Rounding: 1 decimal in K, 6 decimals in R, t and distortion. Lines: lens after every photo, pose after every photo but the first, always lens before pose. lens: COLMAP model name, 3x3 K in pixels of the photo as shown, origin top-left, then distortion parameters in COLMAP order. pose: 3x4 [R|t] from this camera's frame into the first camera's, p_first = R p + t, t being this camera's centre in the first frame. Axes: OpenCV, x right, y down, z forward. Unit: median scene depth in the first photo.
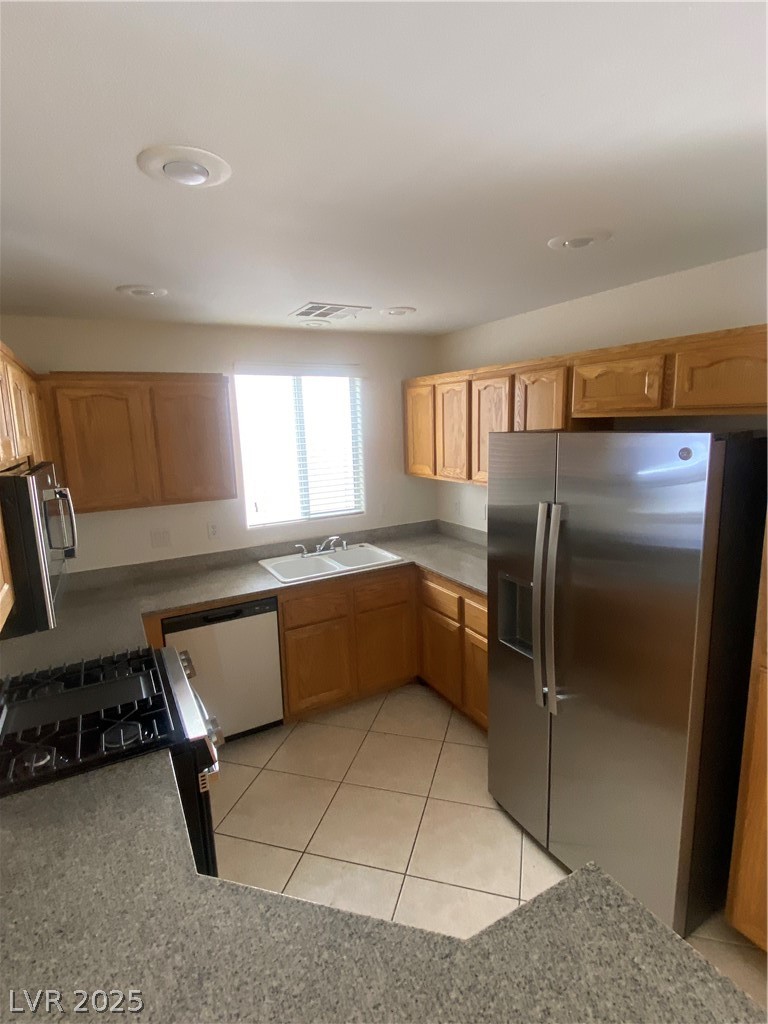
lens RADIAL K [[507.5, 0, 384.0], [0, 507.5, 512.0], [0, 0, 1]] dist [0.002733, 0.000078]
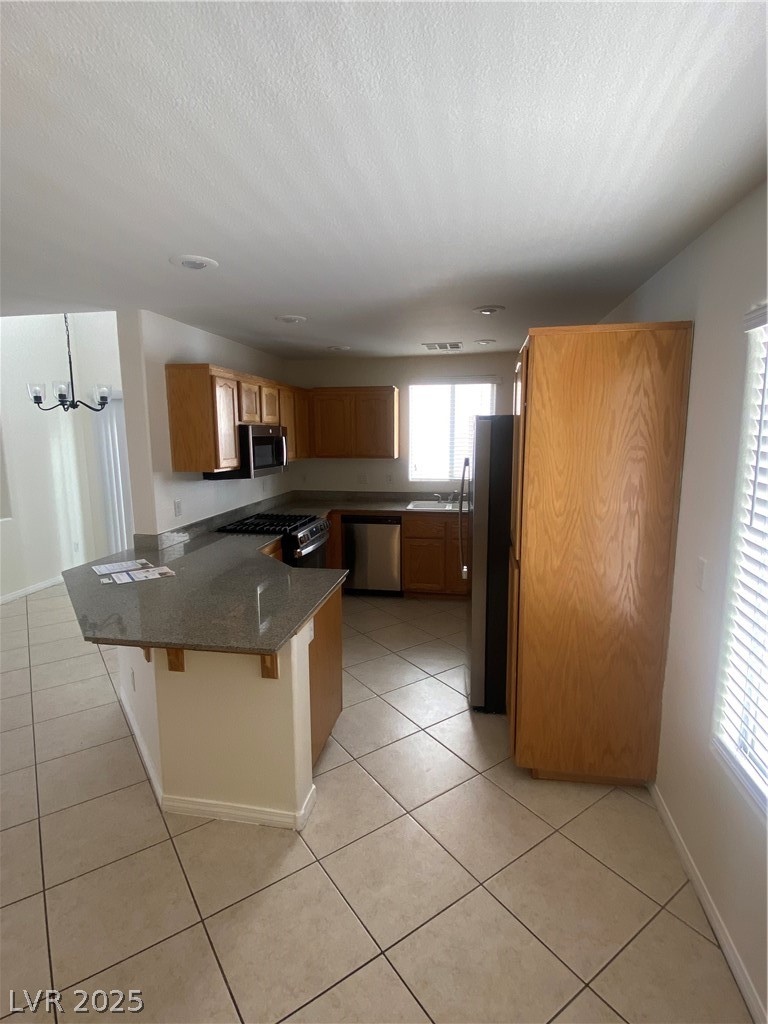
lens RADIAL K [[507.5, 0, 384.0], [0, 507.5, 512.0], [0, 0, 1]] dist [0.002733, 0.000078]
pose [[0.781970, 0.127129, -0.610214, 0.689293], [-0.128608, 0.990822, 0.041616, 0.078836], [0.609904, 0.045935, 0.791143, -0.334526]]
